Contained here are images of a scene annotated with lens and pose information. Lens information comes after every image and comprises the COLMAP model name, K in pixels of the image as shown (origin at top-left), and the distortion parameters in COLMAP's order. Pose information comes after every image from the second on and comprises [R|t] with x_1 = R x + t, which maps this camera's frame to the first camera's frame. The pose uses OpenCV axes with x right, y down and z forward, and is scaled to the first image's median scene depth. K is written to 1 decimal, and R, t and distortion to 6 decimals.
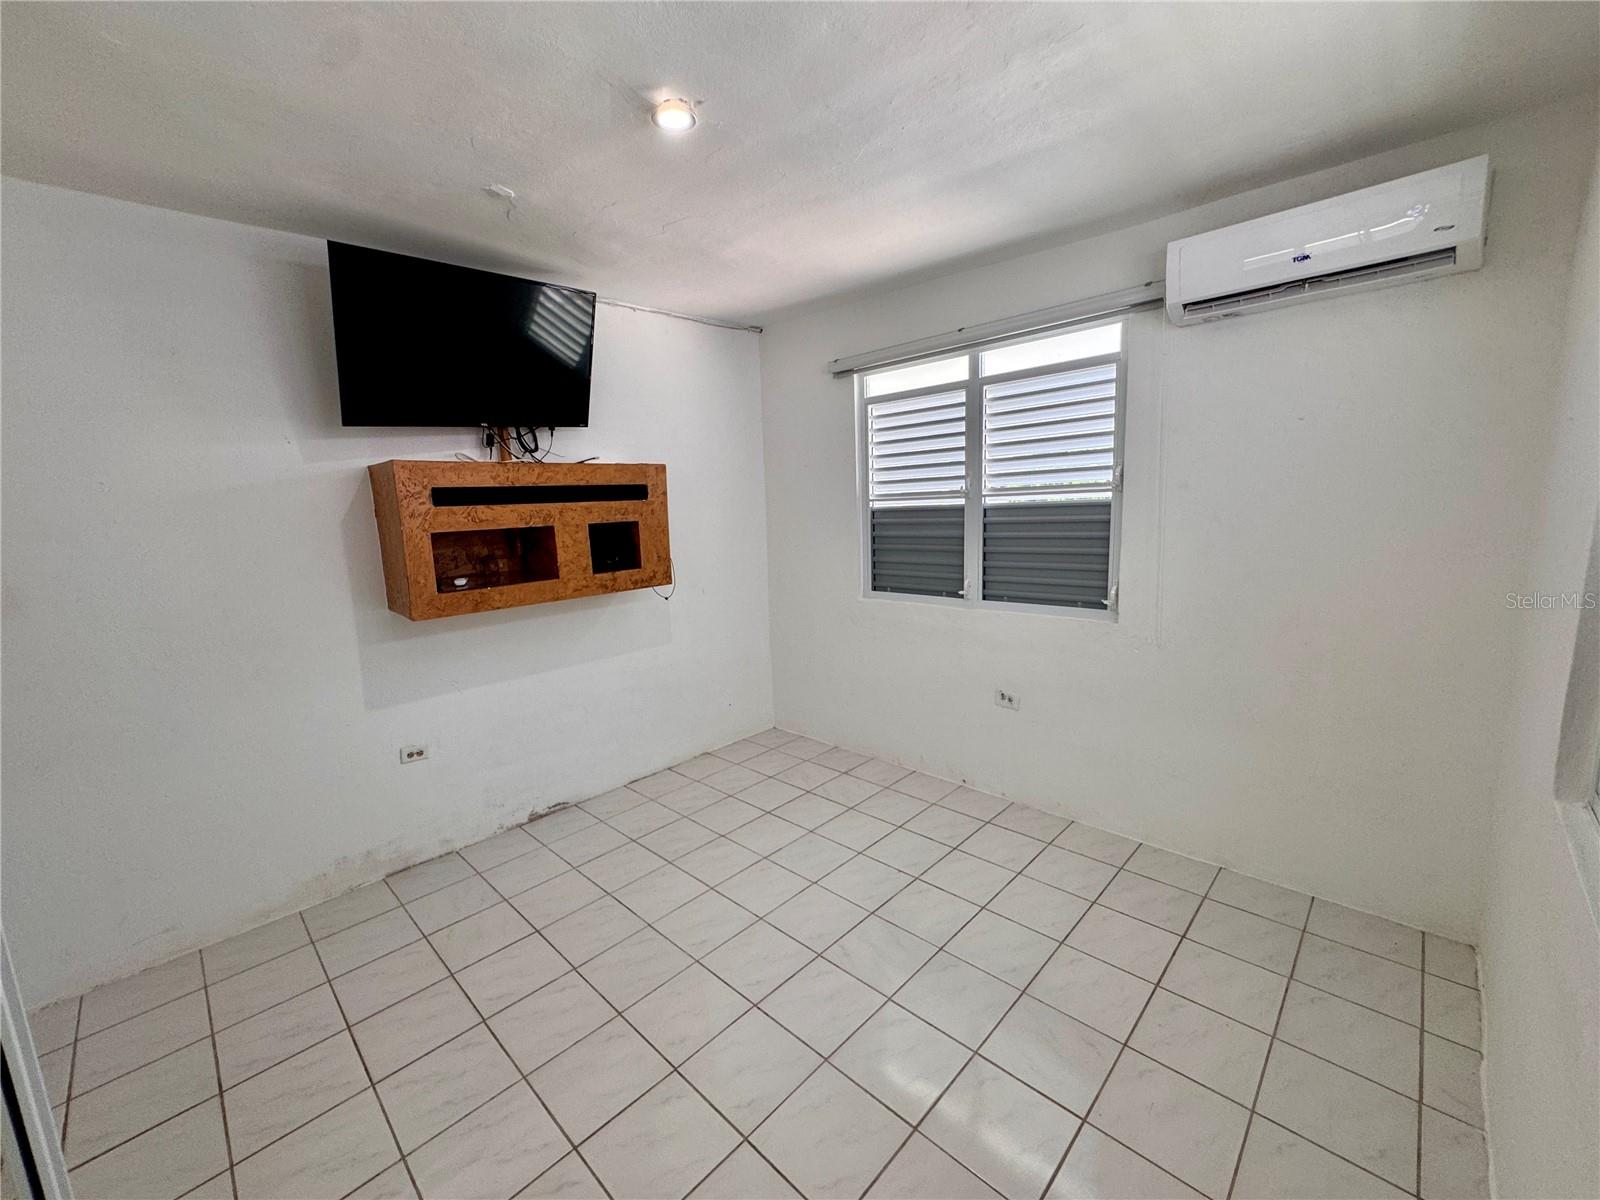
lens RADIAL K [[640.4, 0, 800.0], [0, 640.4, 600.0], [0, 0, 1]] dist [-0.003169, -0.000174]
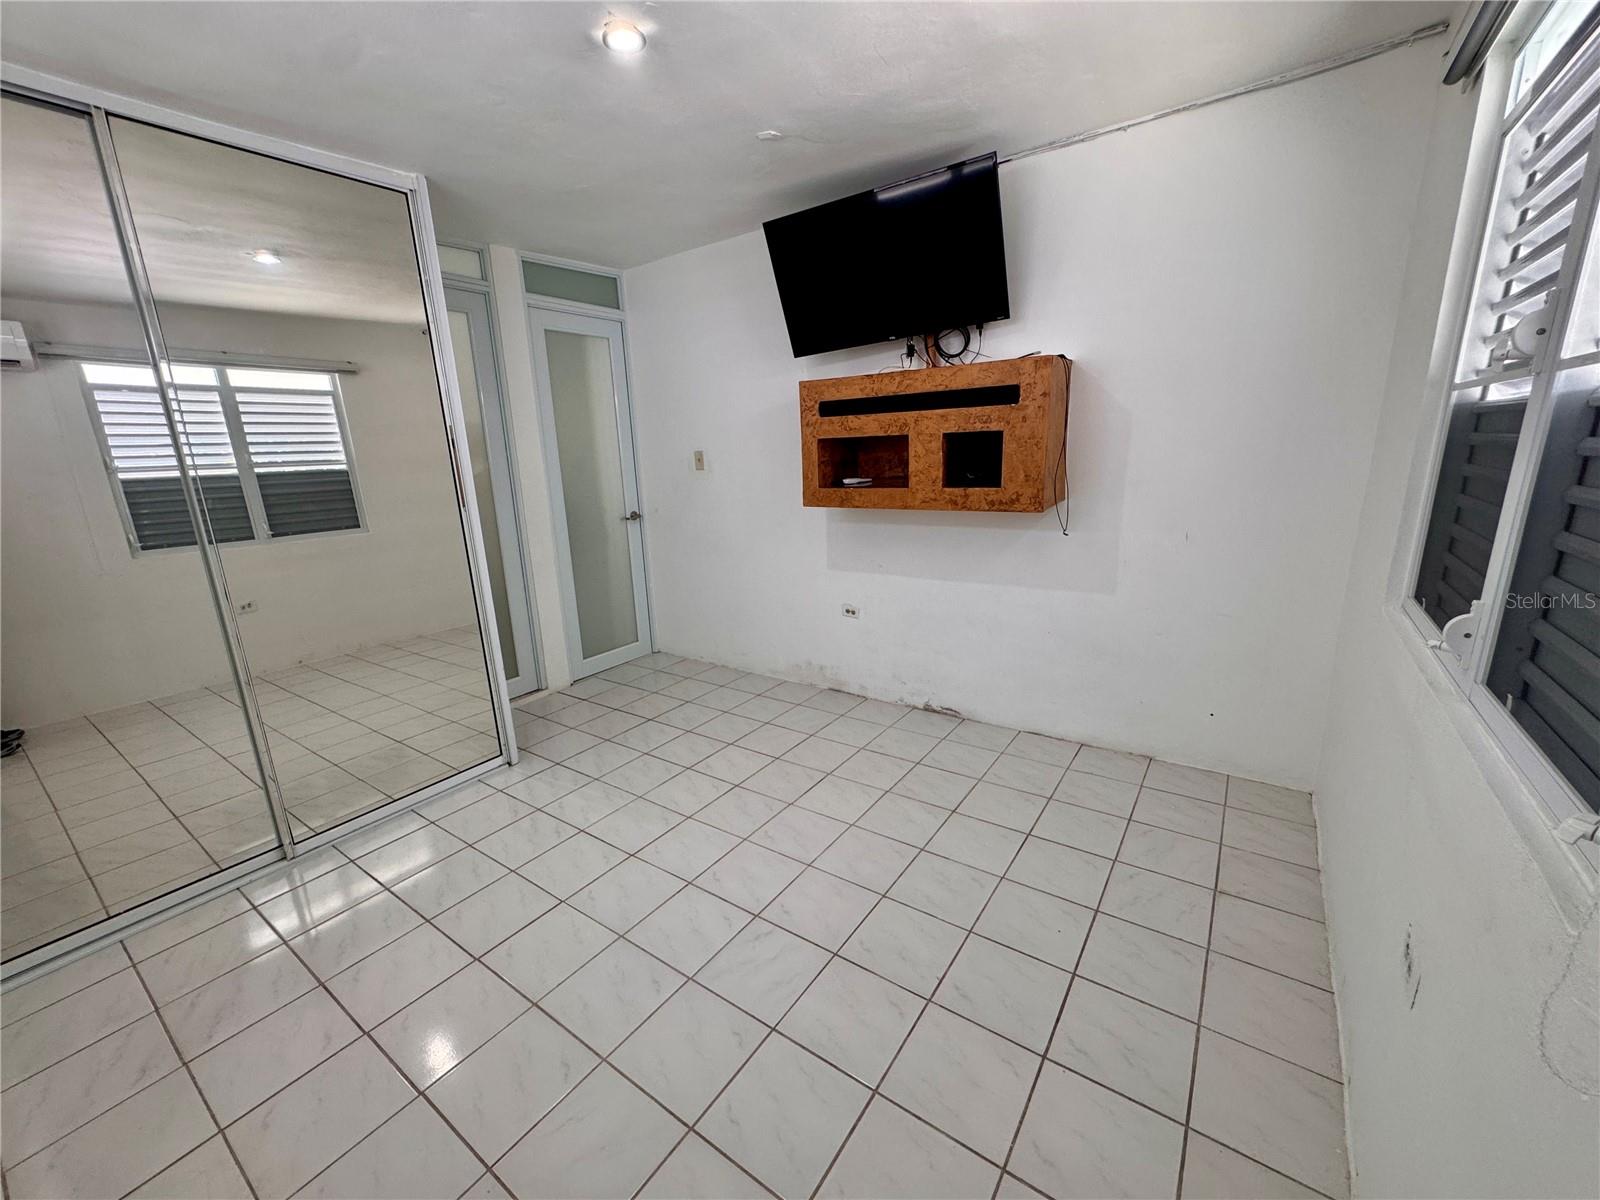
lens RADIAL K [[640.4, 0, 800.0], [0, 640.4, 600.0], [0, 0, 1]] dist [-0.003169, -0.000174]
pose [[0.155496, 0.266911, -0.951094, 0.605702], [-0.117875, 0.960939, 0.250402, -0.095229], [0.980779, 0.073173, 0.180884, 0.649535]]
